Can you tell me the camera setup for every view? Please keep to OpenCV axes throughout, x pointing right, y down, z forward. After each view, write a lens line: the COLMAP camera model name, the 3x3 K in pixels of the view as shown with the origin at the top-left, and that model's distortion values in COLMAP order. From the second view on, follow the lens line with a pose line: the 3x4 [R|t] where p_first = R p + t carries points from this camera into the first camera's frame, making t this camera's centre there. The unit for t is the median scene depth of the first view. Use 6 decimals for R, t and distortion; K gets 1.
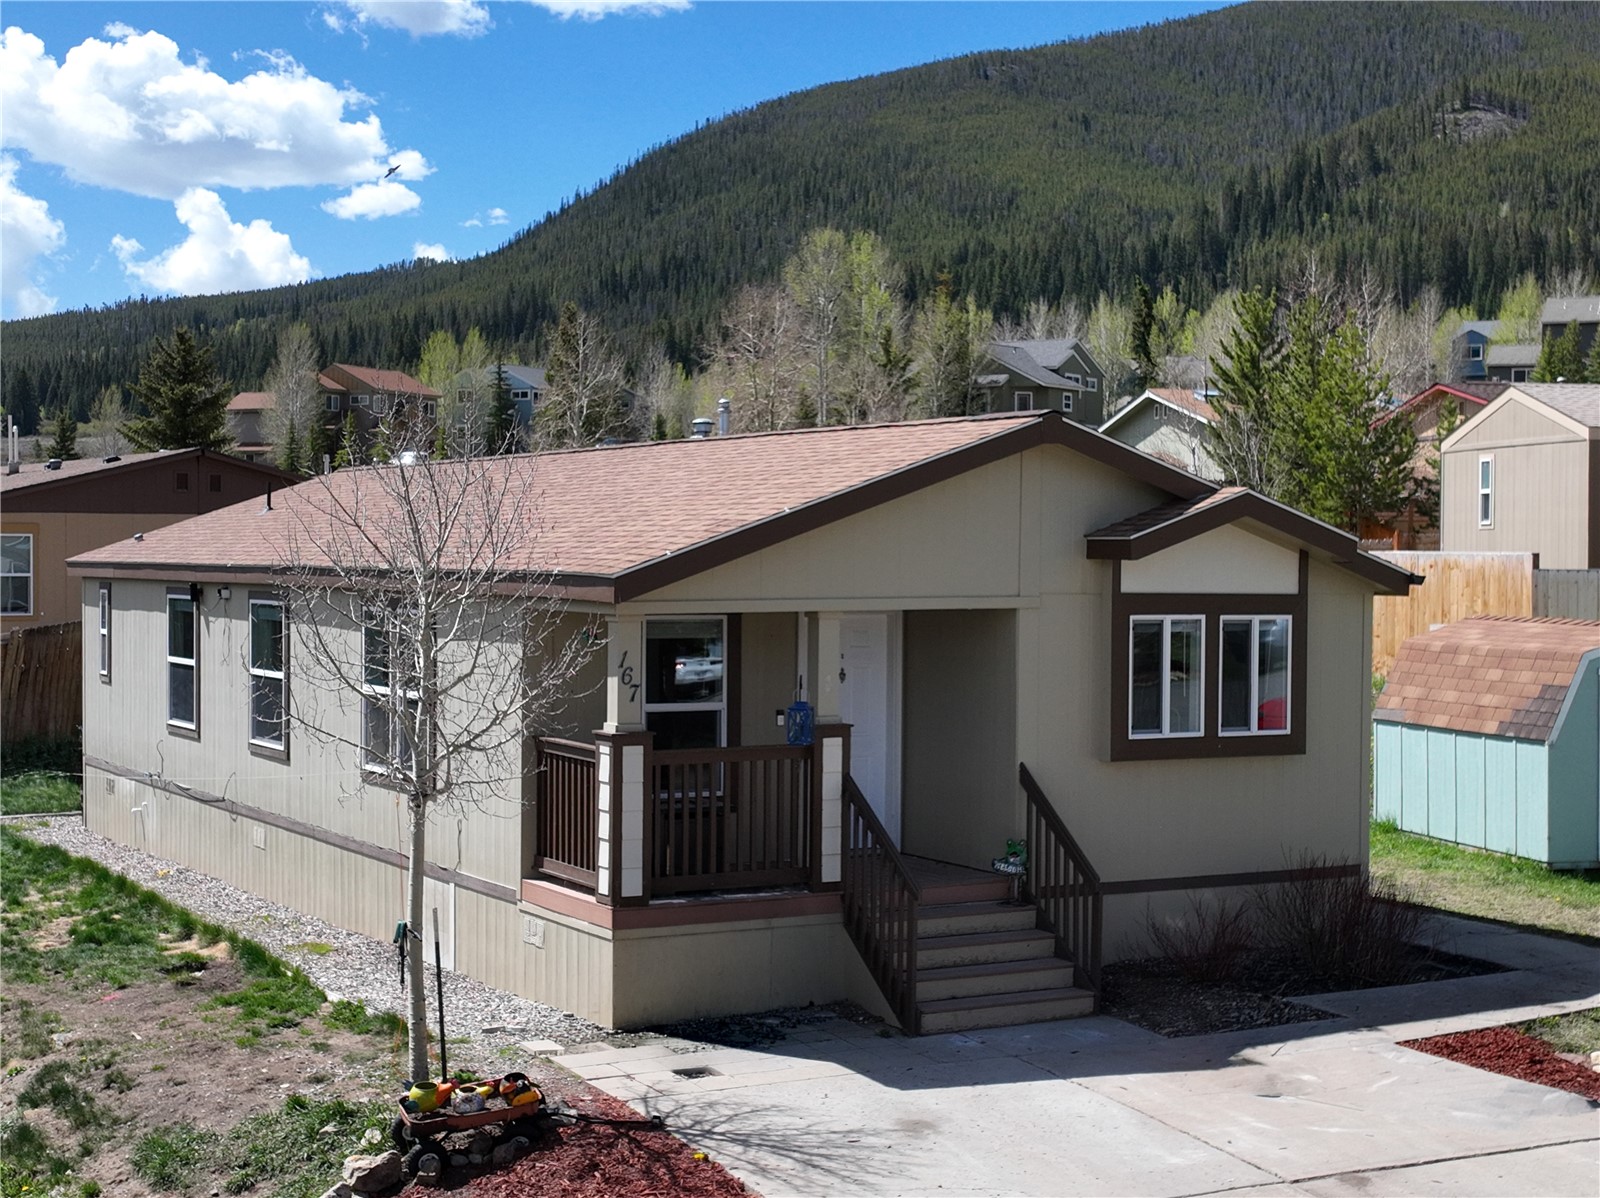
lens RADIAL K [[2500.7, 0, 800.0], [0, 2500.7, 599.0], [0, 0, 1]] dist [0.022663, 0.017776]
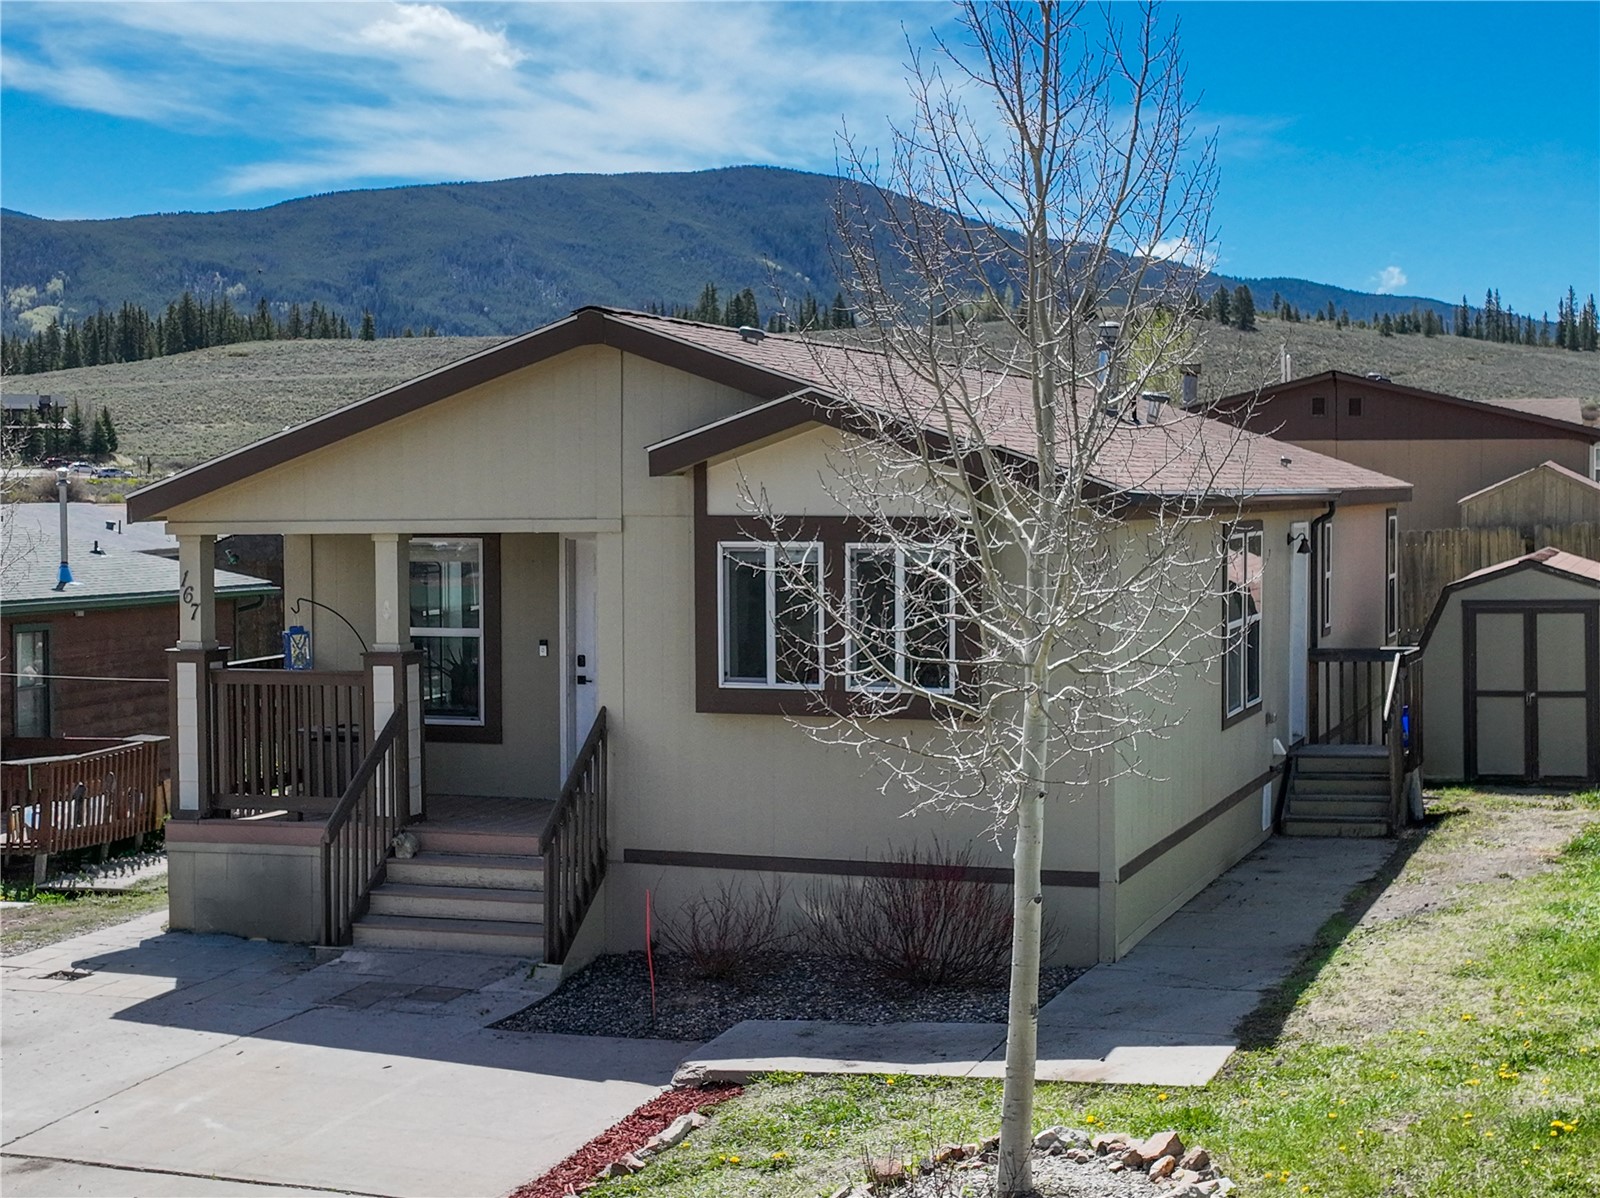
lens RADIAL K [[2566.5, 0, 800.0], [0, 2566.5, 599.0], [0, 0, 1]] dist [0.000259, 0.098774]
pose [[0.652049, 0.023988, -0.757797, 0.793542], [-0.004972, 0.999613, 0.027365, 0.001996], [0.758160, -0.014075, 0.651916, 0.444959]]
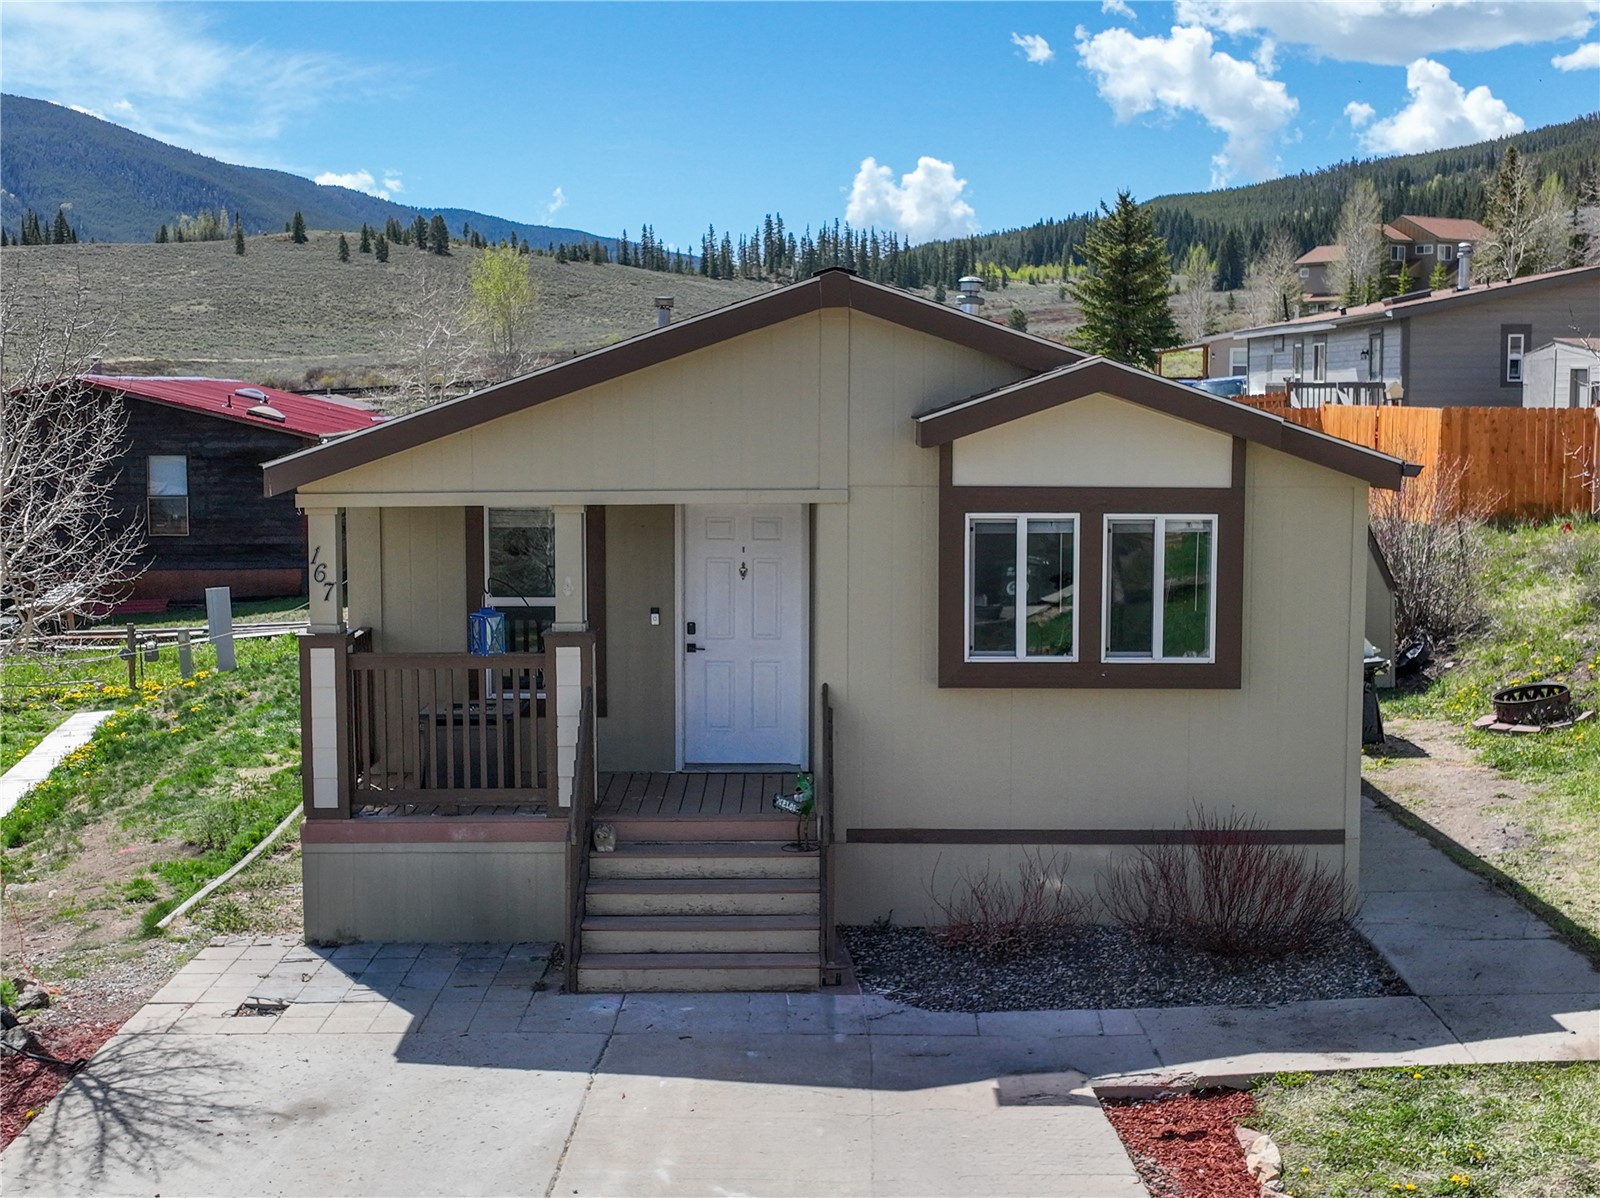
lens RADIAL K [[2227.1, 0, 800.0], [0, 2227.1, 599.0], [0, 0, 1]] dist [0.013612, -0.003707]
pose [[0.871422, 0.039493, -0.488941, 0.436670], [-0.002772, 0.997134, 0.075600, -0.020287], [0.490526, -0.064525, 0.869035, 0.324777]]
